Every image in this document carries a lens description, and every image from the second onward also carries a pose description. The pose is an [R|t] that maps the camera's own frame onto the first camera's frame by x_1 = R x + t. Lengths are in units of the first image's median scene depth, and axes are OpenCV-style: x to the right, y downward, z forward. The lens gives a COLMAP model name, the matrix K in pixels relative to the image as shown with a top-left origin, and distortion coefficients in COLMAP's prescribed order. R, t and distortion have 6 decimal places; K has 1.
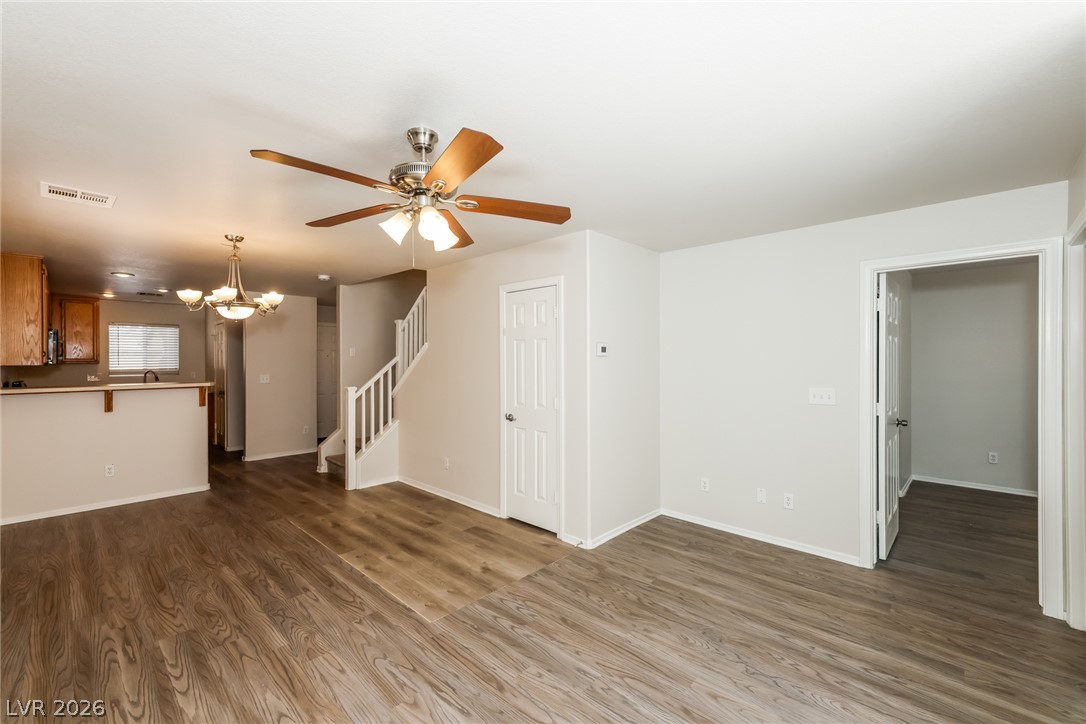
lens RADIAL K [[456.8, 0, 560.1], [0, 456.8, 359.6], [0, 0, 1]] dist [0.012670, -0.002079]
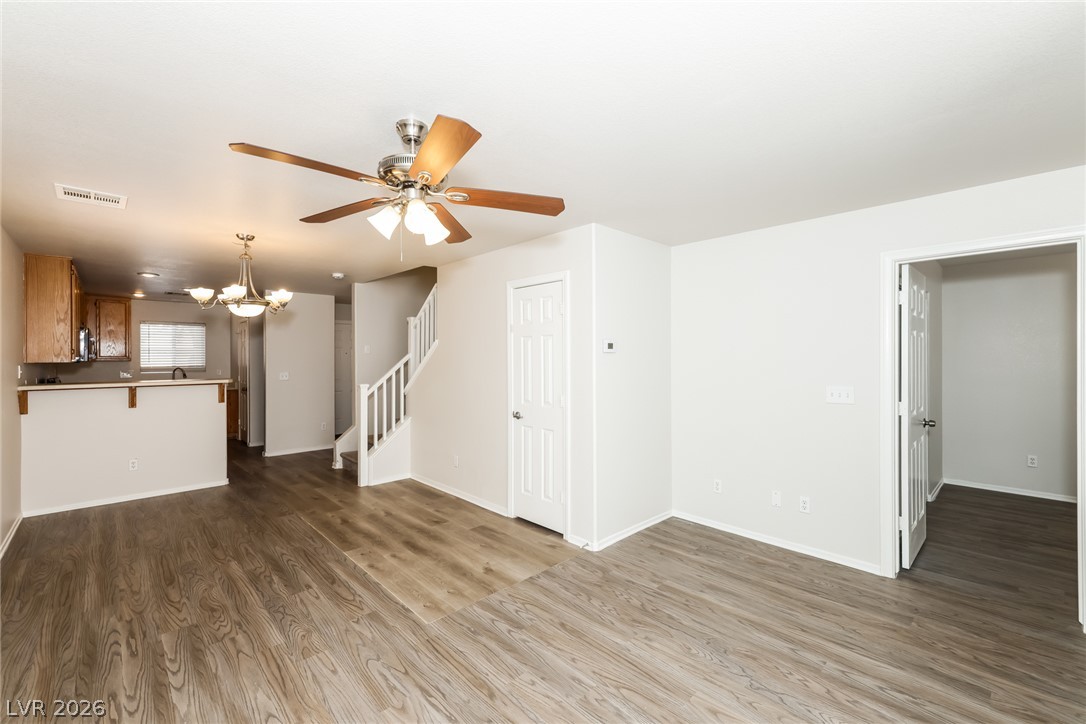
lens RADIAL K [[456.8, 0, 561.4], [0, 456.8, 357.8], [0, 0, 1]] dist [0.012670, -0.002079]
pose [[0.998831, -0.000642, -0.048344, 0.044984], [0.000729, 0.999998, 0.001792, 0.000654], [0.048342, -0.001825, 0.998829, 0.026546]]
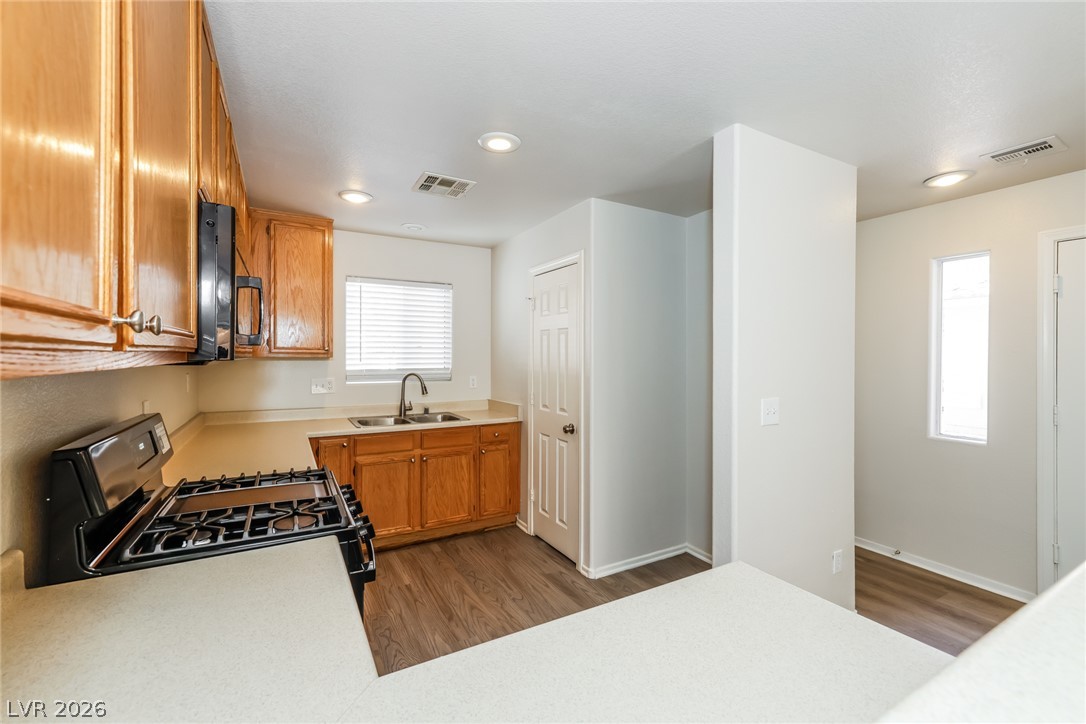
lens RADIAL K [[456.8, 0, 549.4], [0, 456.8, 353.2], [0, 0, 1]] dist [0.012670, -0.002079]
pose [[0.960695, 0.005504, -0.277551, -1.539241], [-0.005381, 0.999985, 0.001205, 0.004412], [0.277553, 0.000336, 0.960710, 1.439531]]
